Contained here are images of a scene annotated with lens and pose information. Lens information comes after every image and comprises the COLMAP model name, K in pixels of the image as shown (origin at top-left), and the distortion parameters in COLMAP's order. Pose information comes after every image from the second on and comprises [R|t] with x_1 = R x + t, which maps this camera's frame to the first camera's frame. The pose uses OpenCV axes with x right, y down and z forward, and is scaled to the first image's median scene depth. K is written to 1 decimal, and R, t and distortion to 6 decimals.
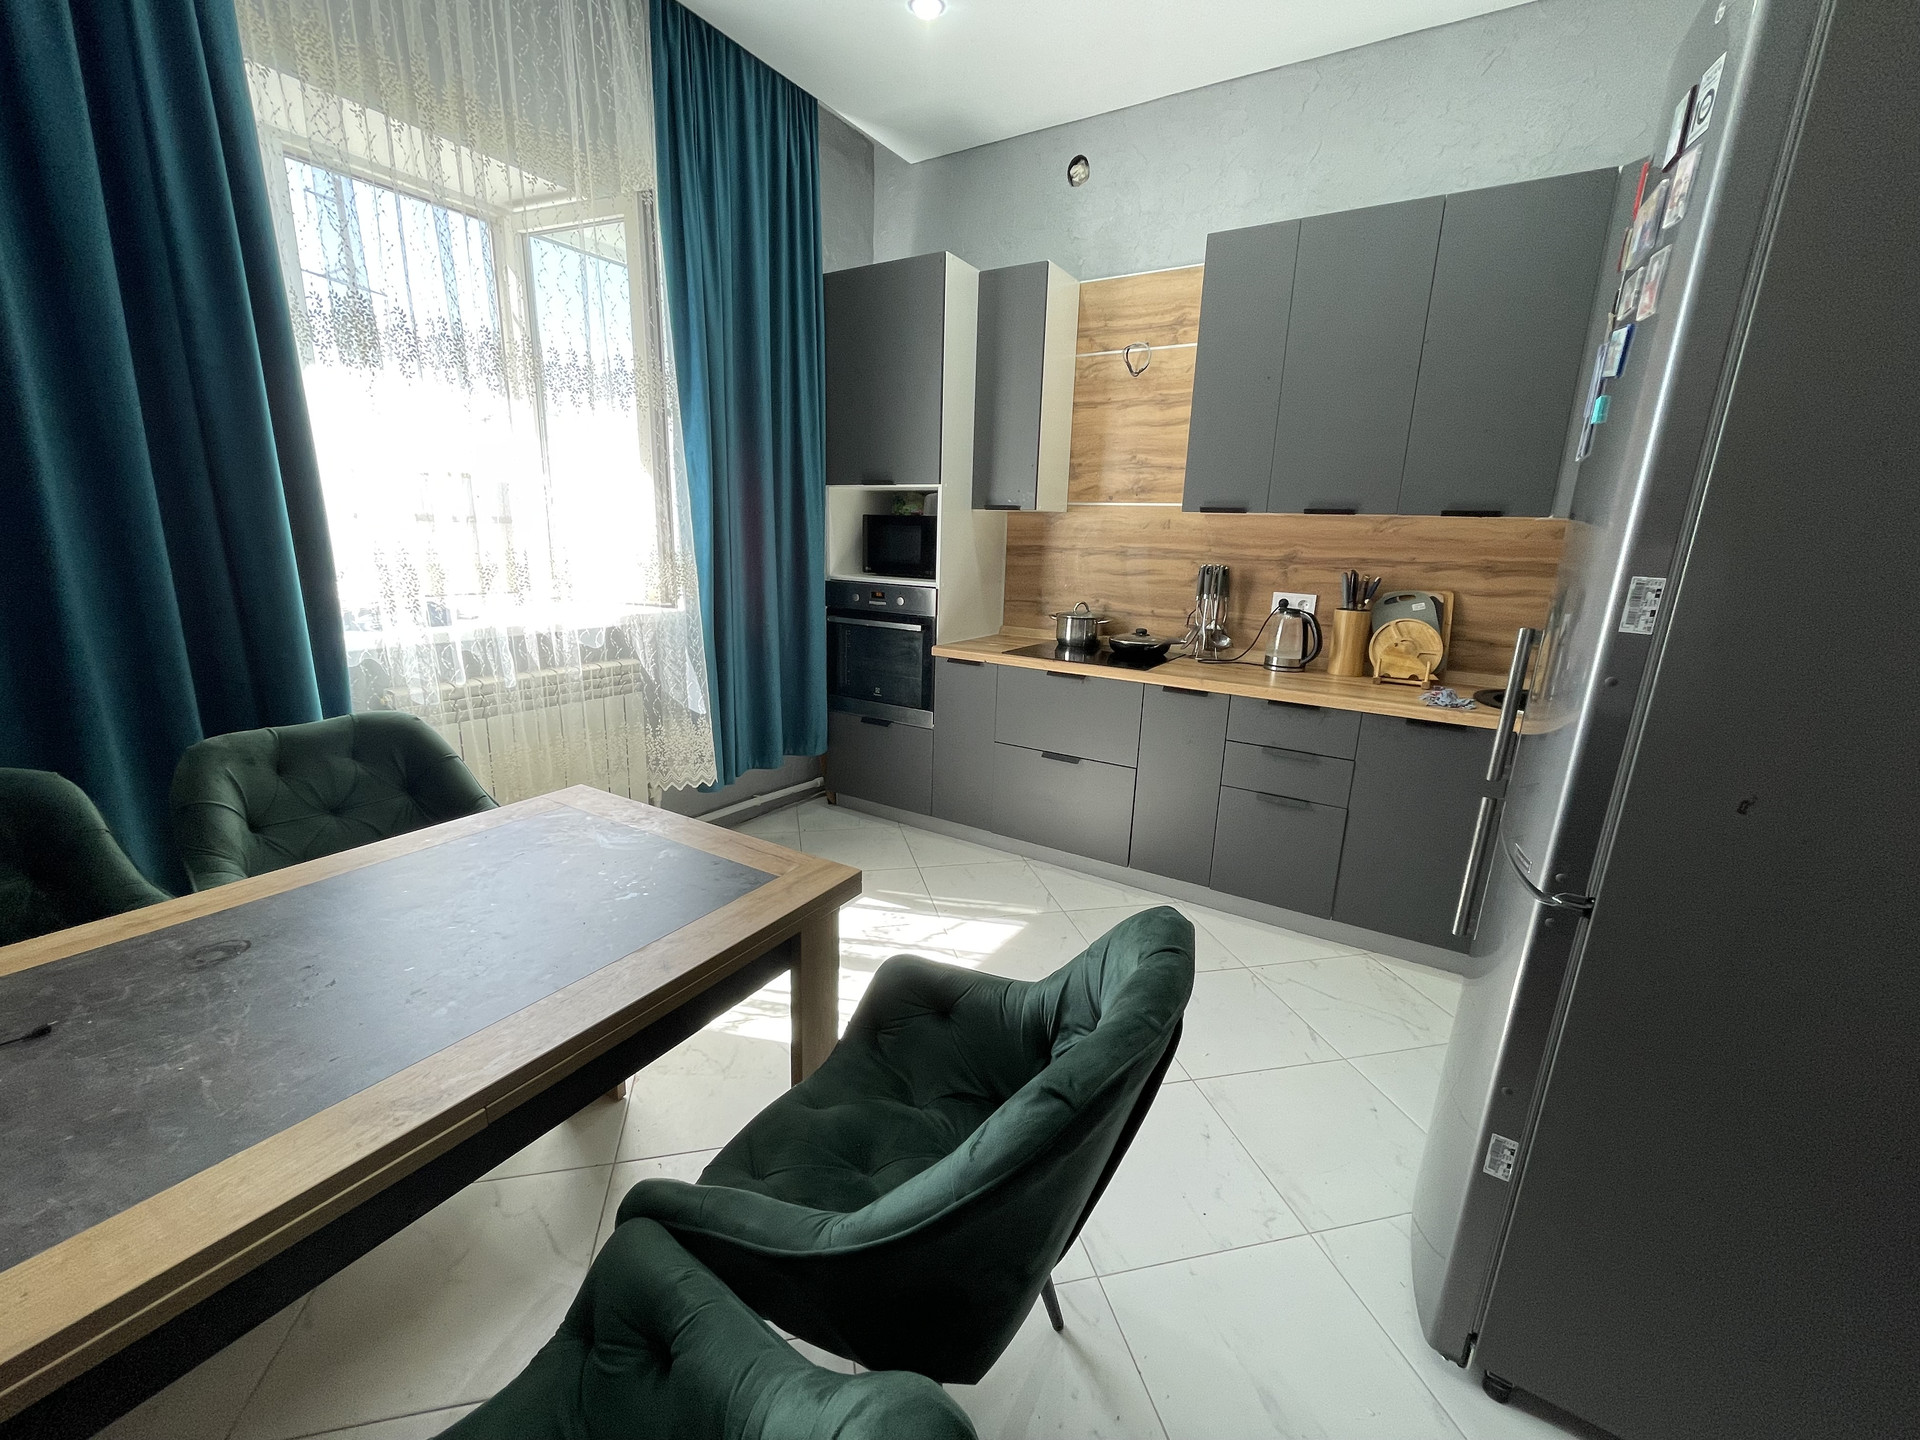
lens RADIAL K [[774.4, 0, 955.1], [0, 774.4, 726.1], [0, 0, 1]] dist [-0.004565, 0.000384]
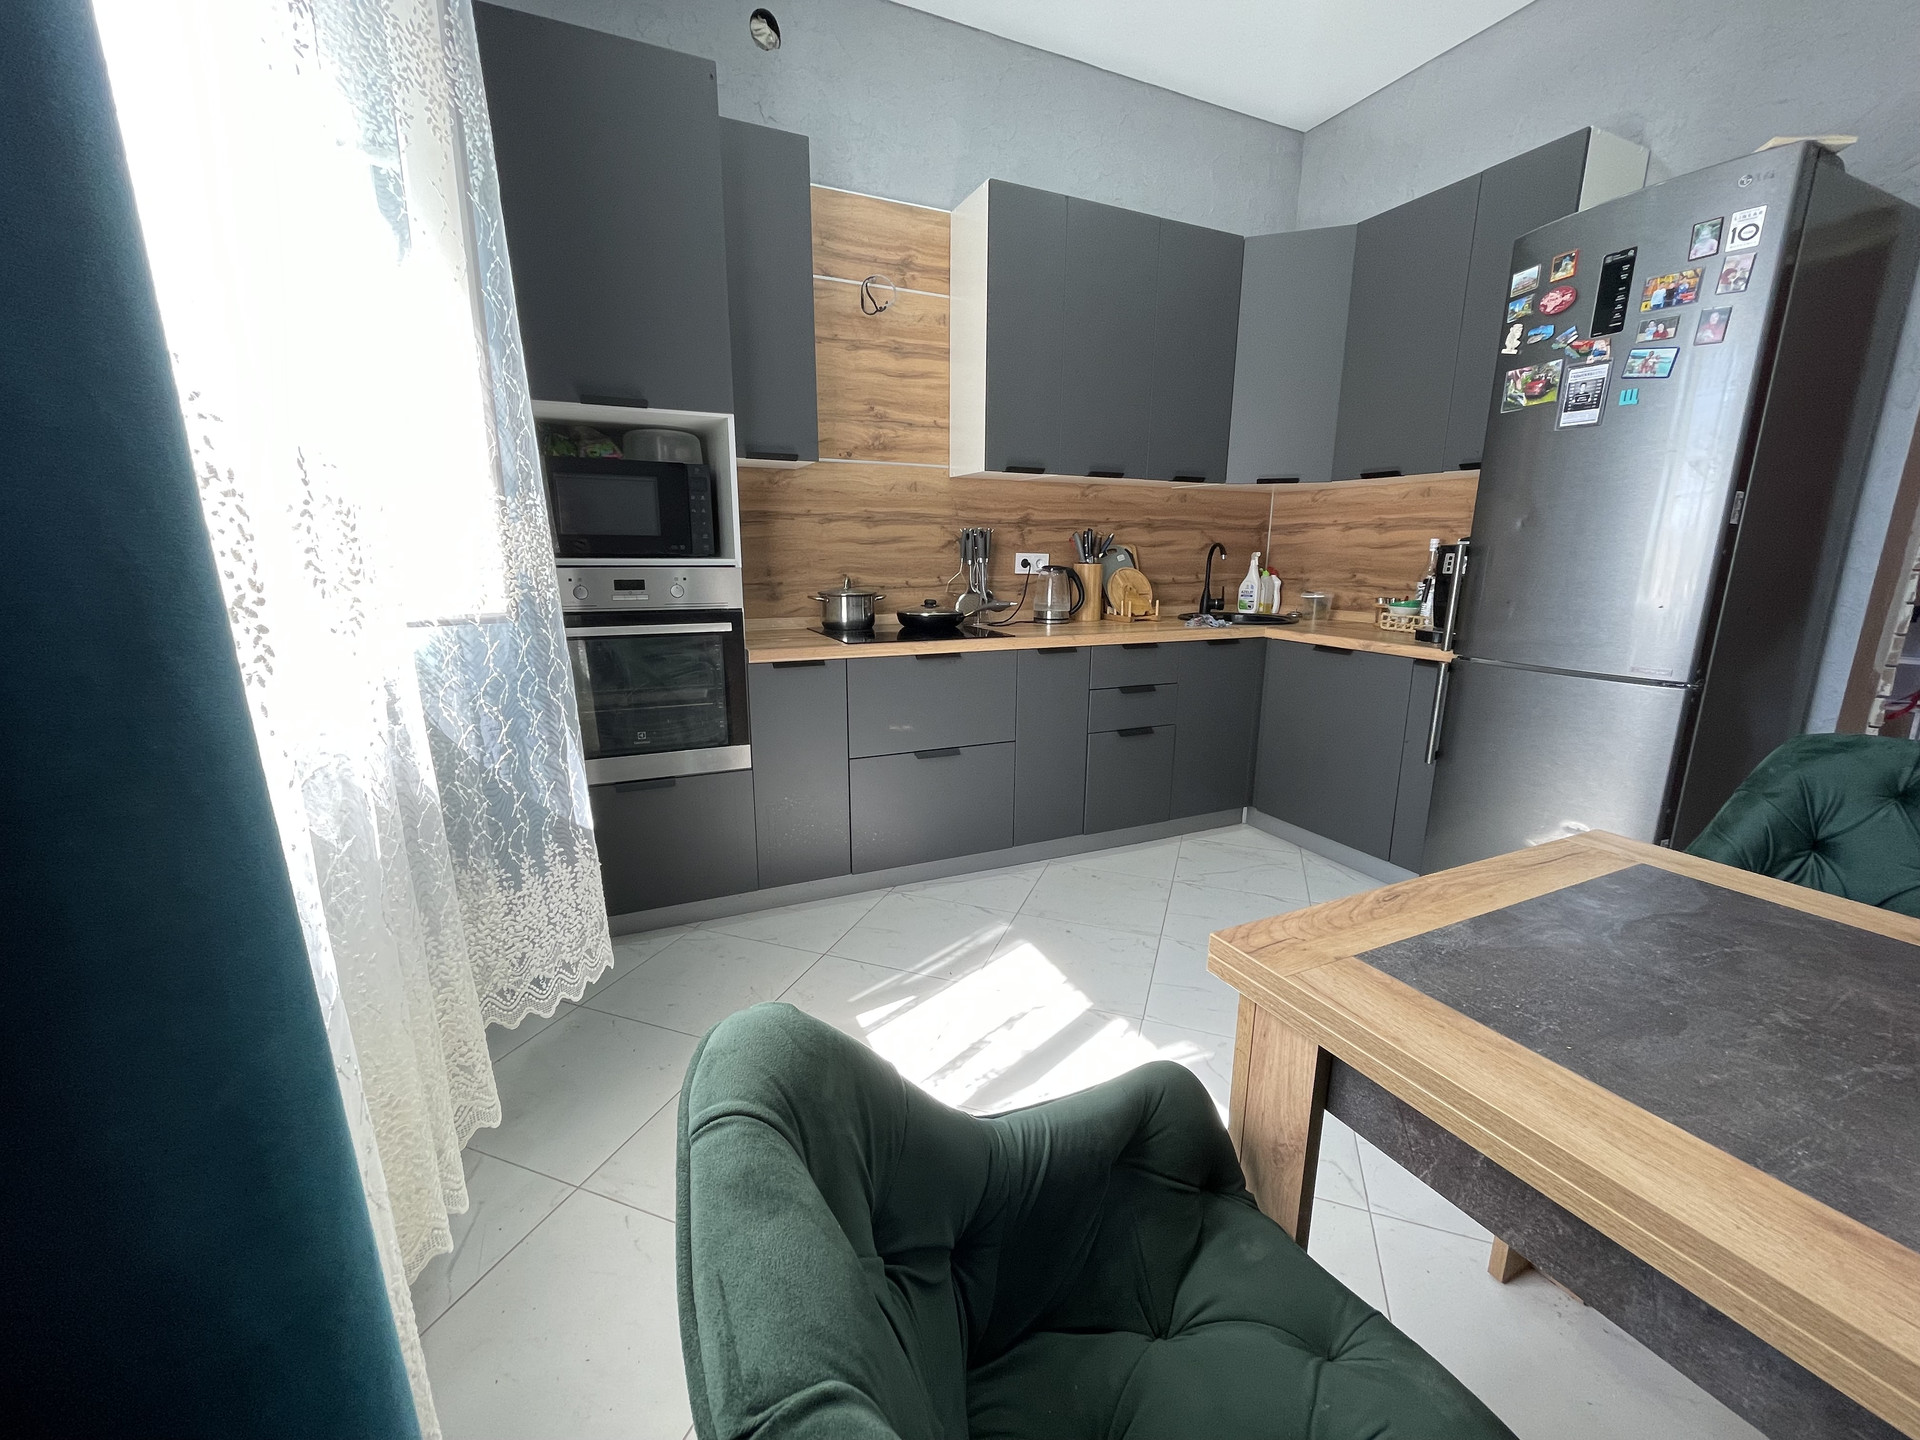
lens RADIAL K [[774.4, 0, 950.0], [0, 774.4, 724.7], [0, 0, 1]] dist [-0.004565, 0.000384]
pose [[0.549098, -0.211173, 0.808639, -0.520825], [0.210640, 0.971285, 0.110614, -0.078520], [-0.808778, 0.109594, 0.577812, 0.469254]]
